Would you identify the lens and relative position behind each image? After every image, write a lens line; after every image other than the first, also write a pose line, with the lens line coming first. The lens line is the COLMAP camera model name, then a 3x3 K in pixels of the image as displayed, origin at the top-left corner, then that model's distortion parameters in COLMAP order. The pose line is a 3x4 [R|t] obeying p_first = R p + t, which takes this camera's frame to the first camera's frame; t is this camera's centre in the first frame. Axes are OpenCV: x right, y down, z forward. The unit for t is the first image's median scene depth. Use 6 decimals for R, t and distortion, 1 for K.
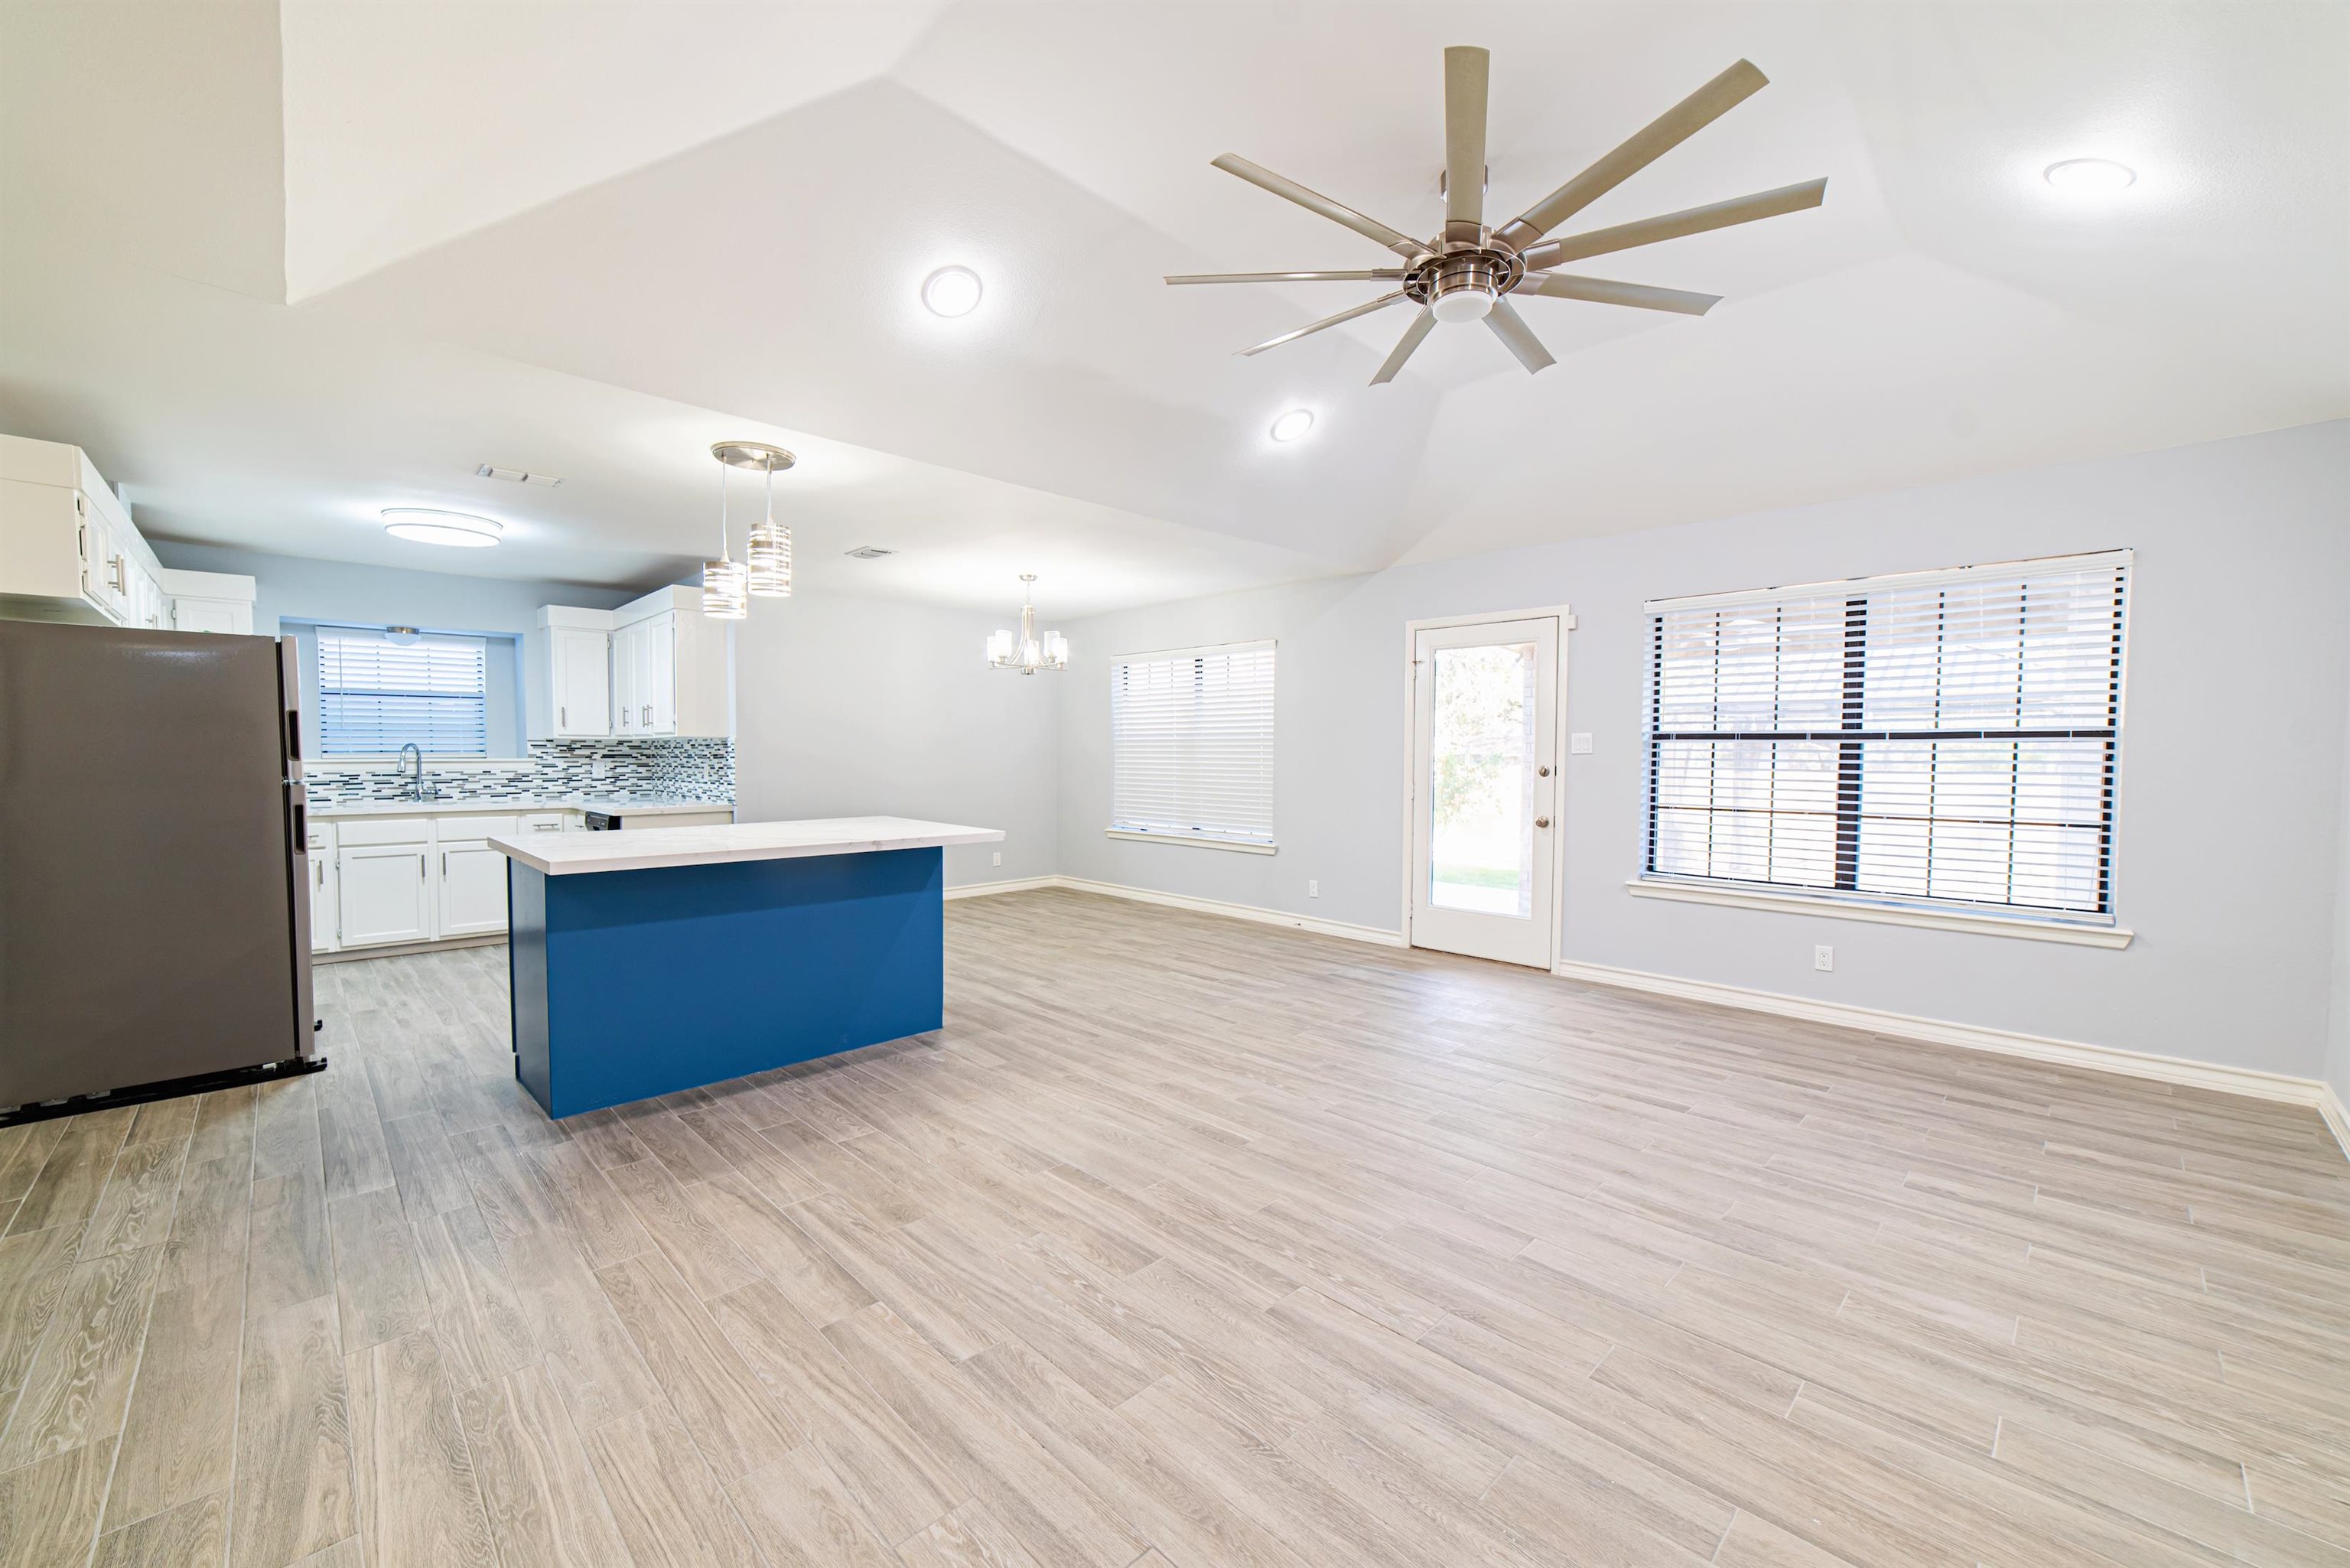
lens RADIAL K [[921.0, 0, 1166.3], [0, 921.0, 791.6], [0, 0, 1]] dist [-0.026660, 0.009913]
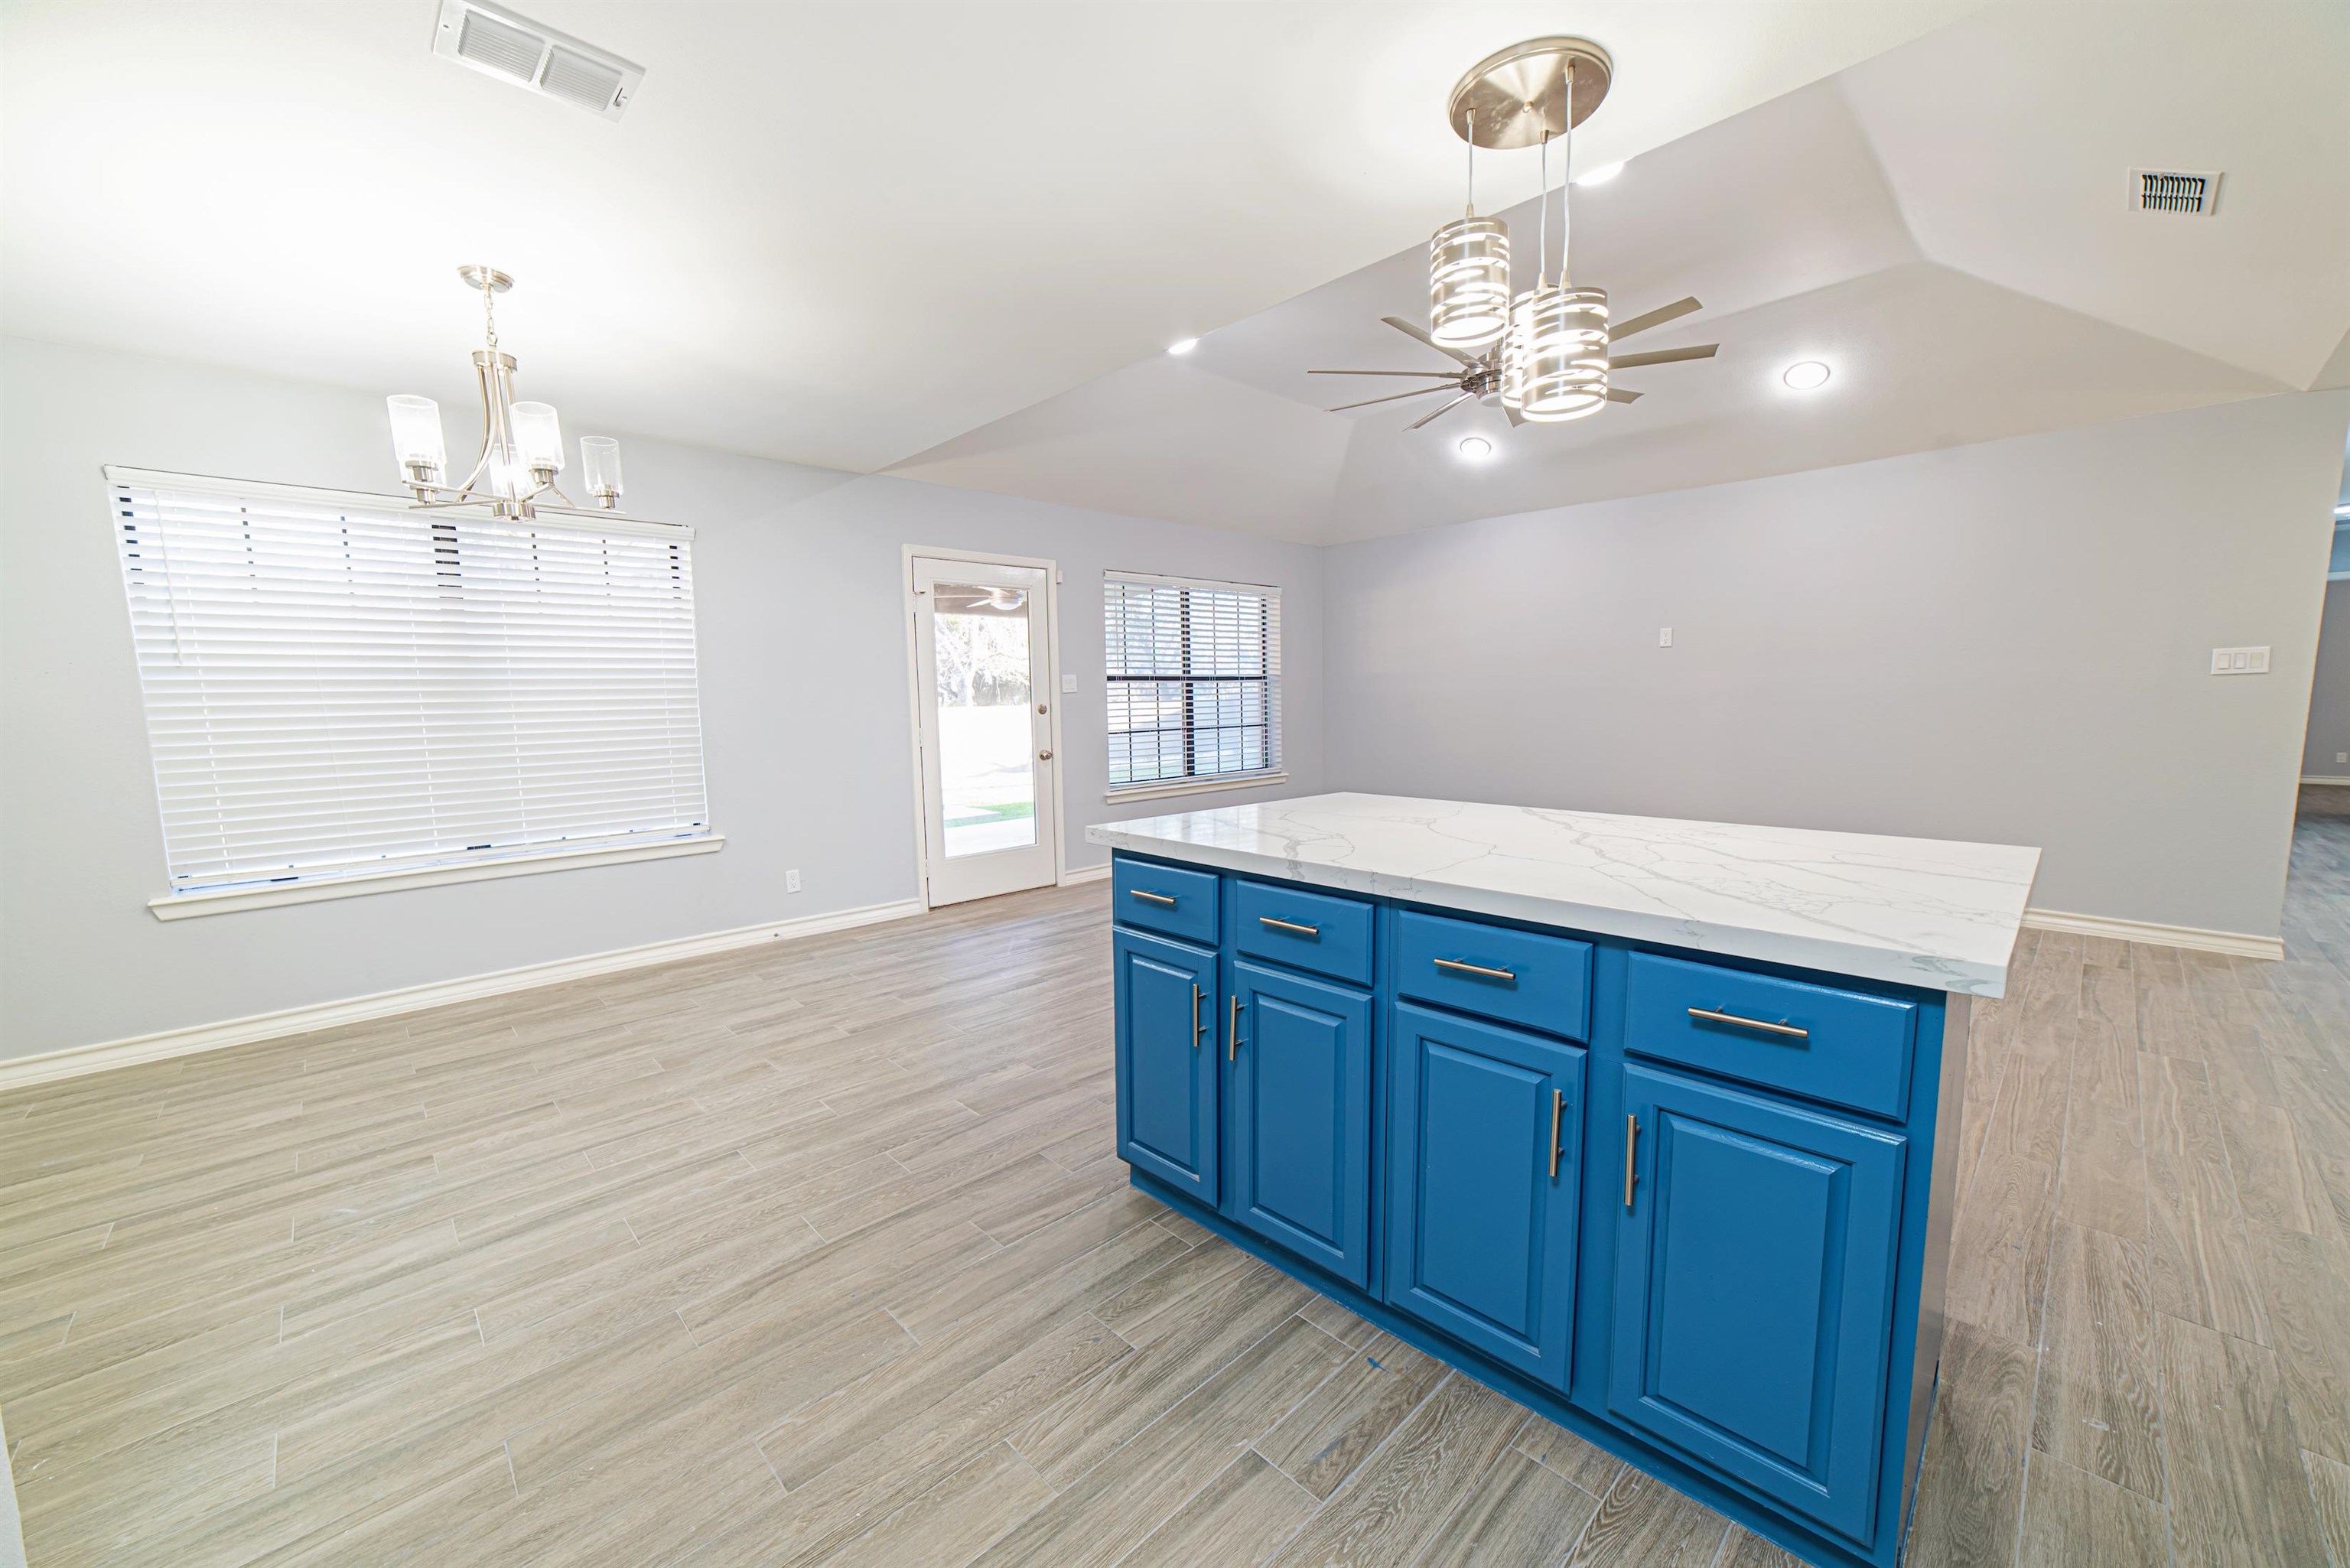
lens RADIAL K [[879.9, 0, 1201.4], [0, 879.9, 786.6], [0, 0, 1]] dist [-0.013059, 0.005366]
pose [[0.008166, -0.113950, 0.993453, -0.946161], [0.058928, 0.991814, 0.113278, -0.055850], [-0.998229, 0.057618, 0.014814, 1.155924]]
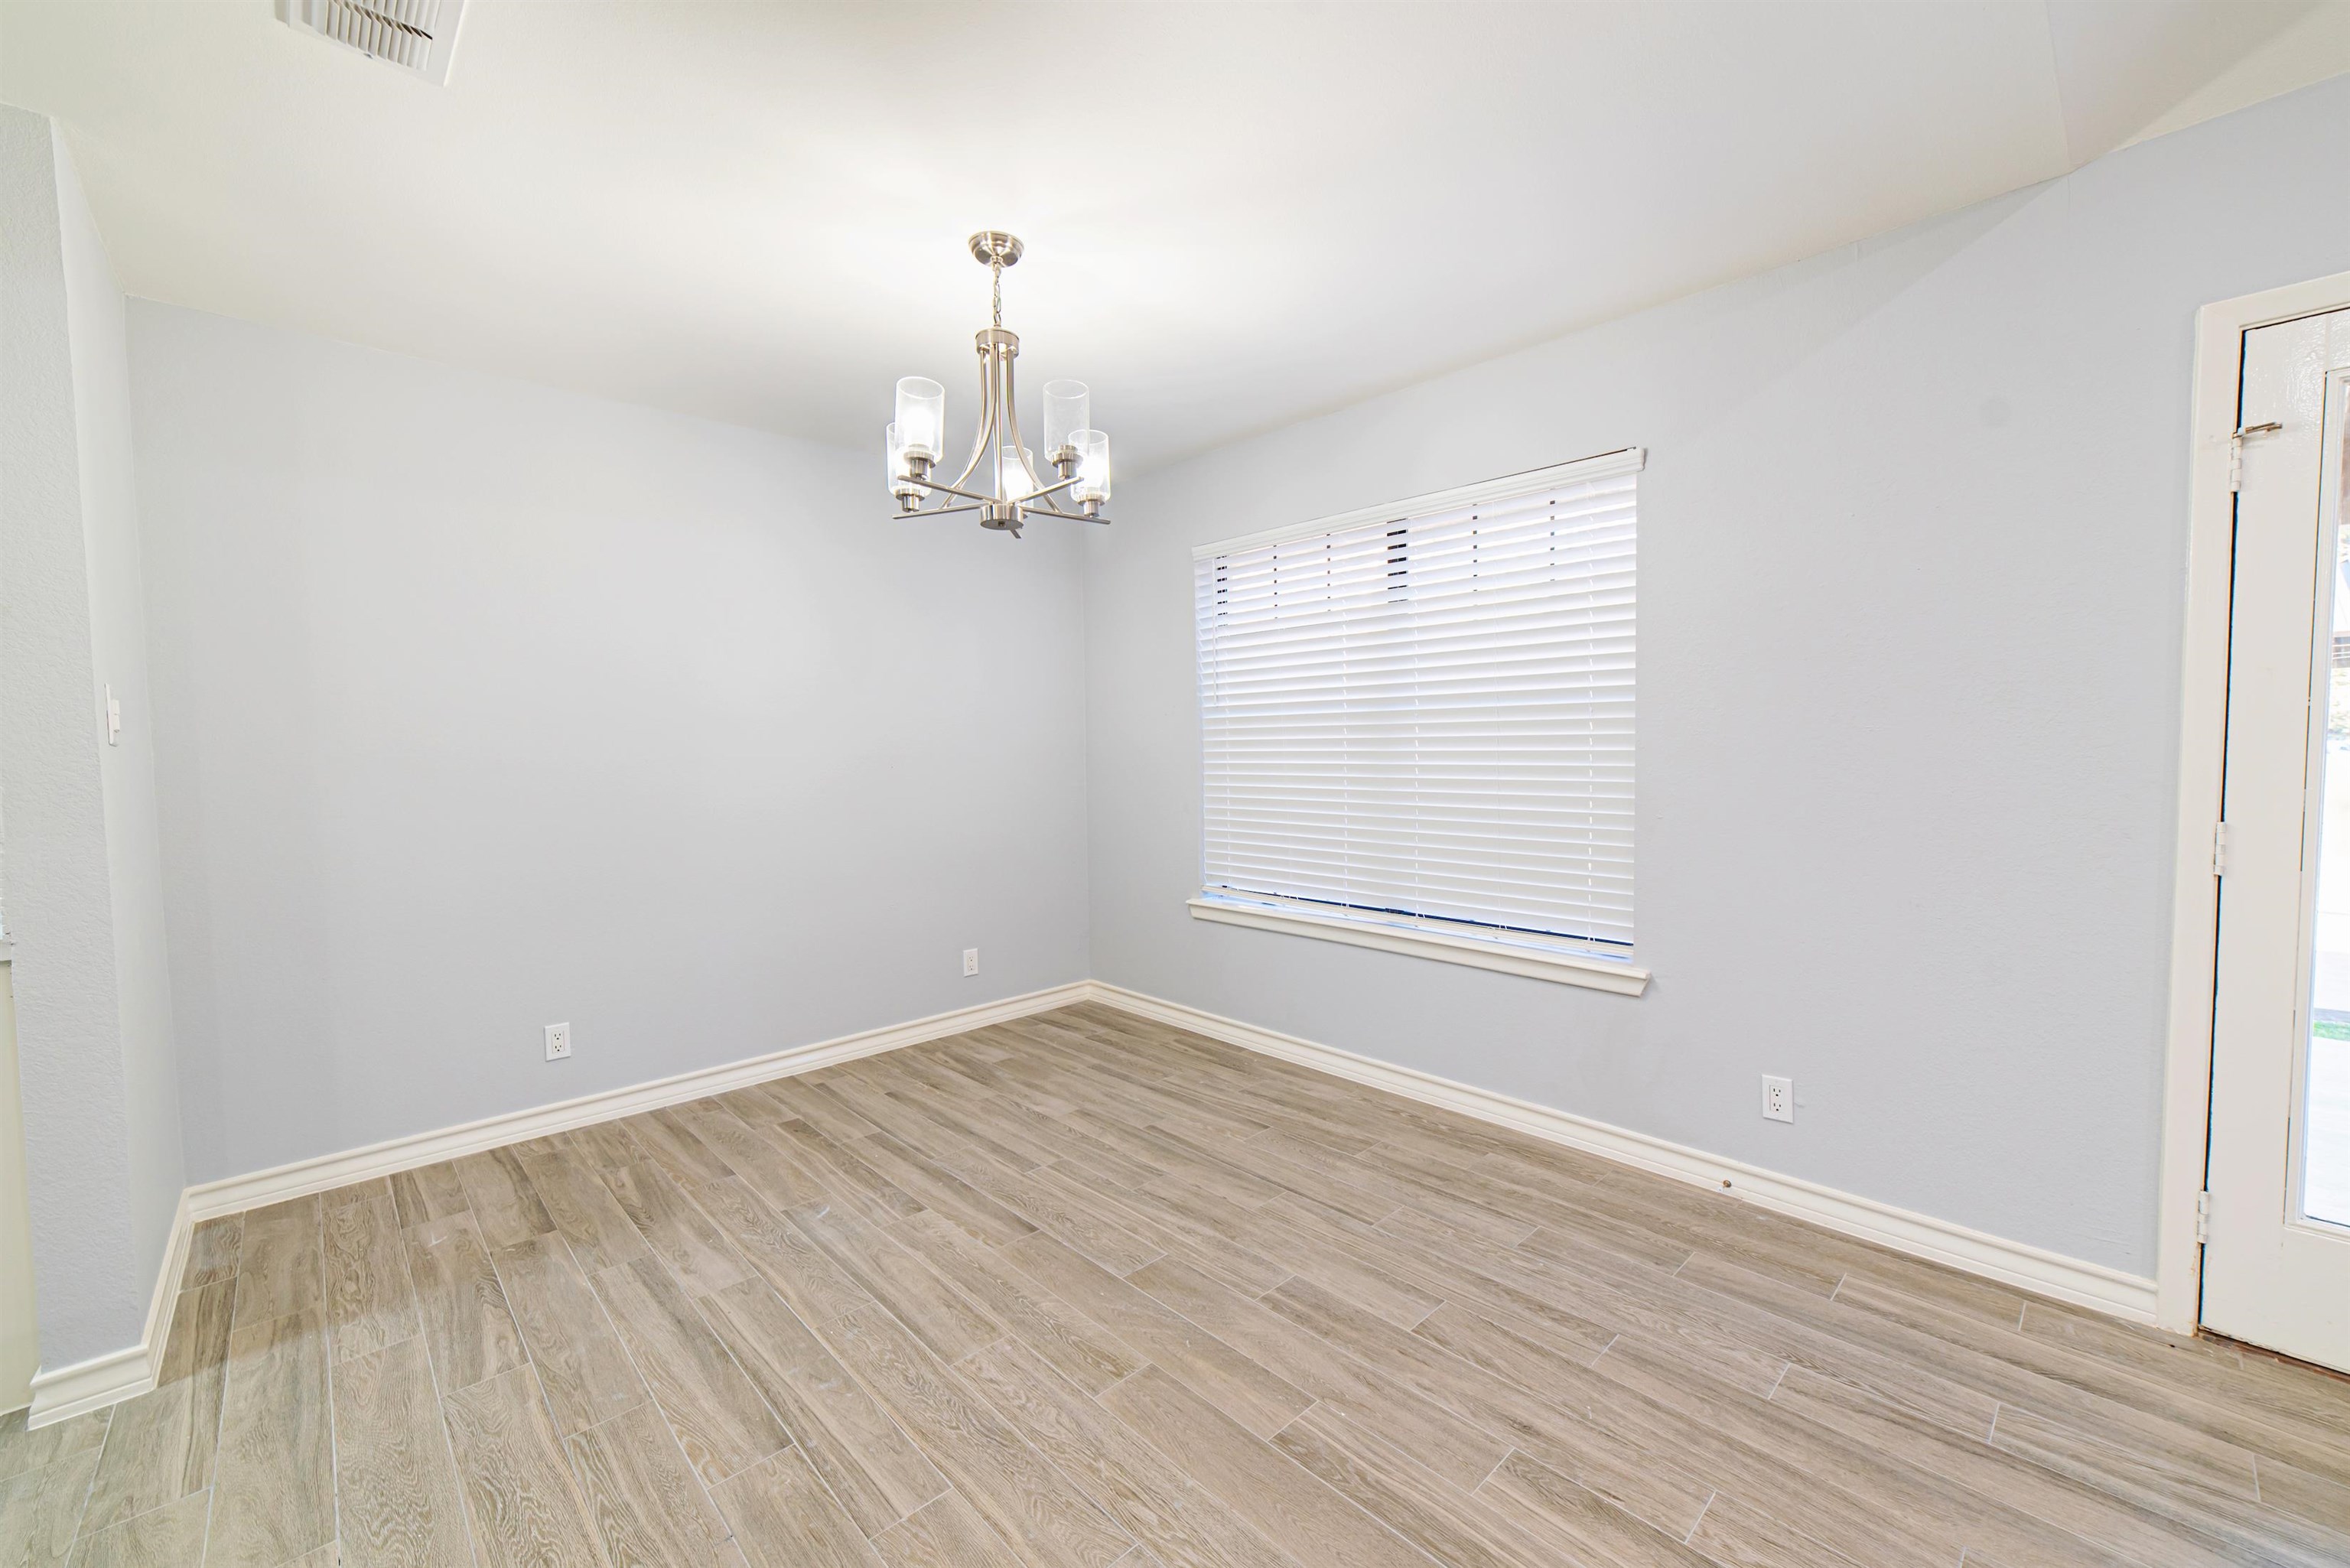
lens RADIAL K [[941.7, 0, 1165.6], [0, 941.7, 792.7], [0, 0, 1]] dist [-0.024263, 0.007478]
pose [[0.999302, -0.019426, -0.031896, -0.131641], [0.019817, 0.999732, 0.011983, -0.048800], [0.031655, -0.012607, 0.999419, 1.087980]]
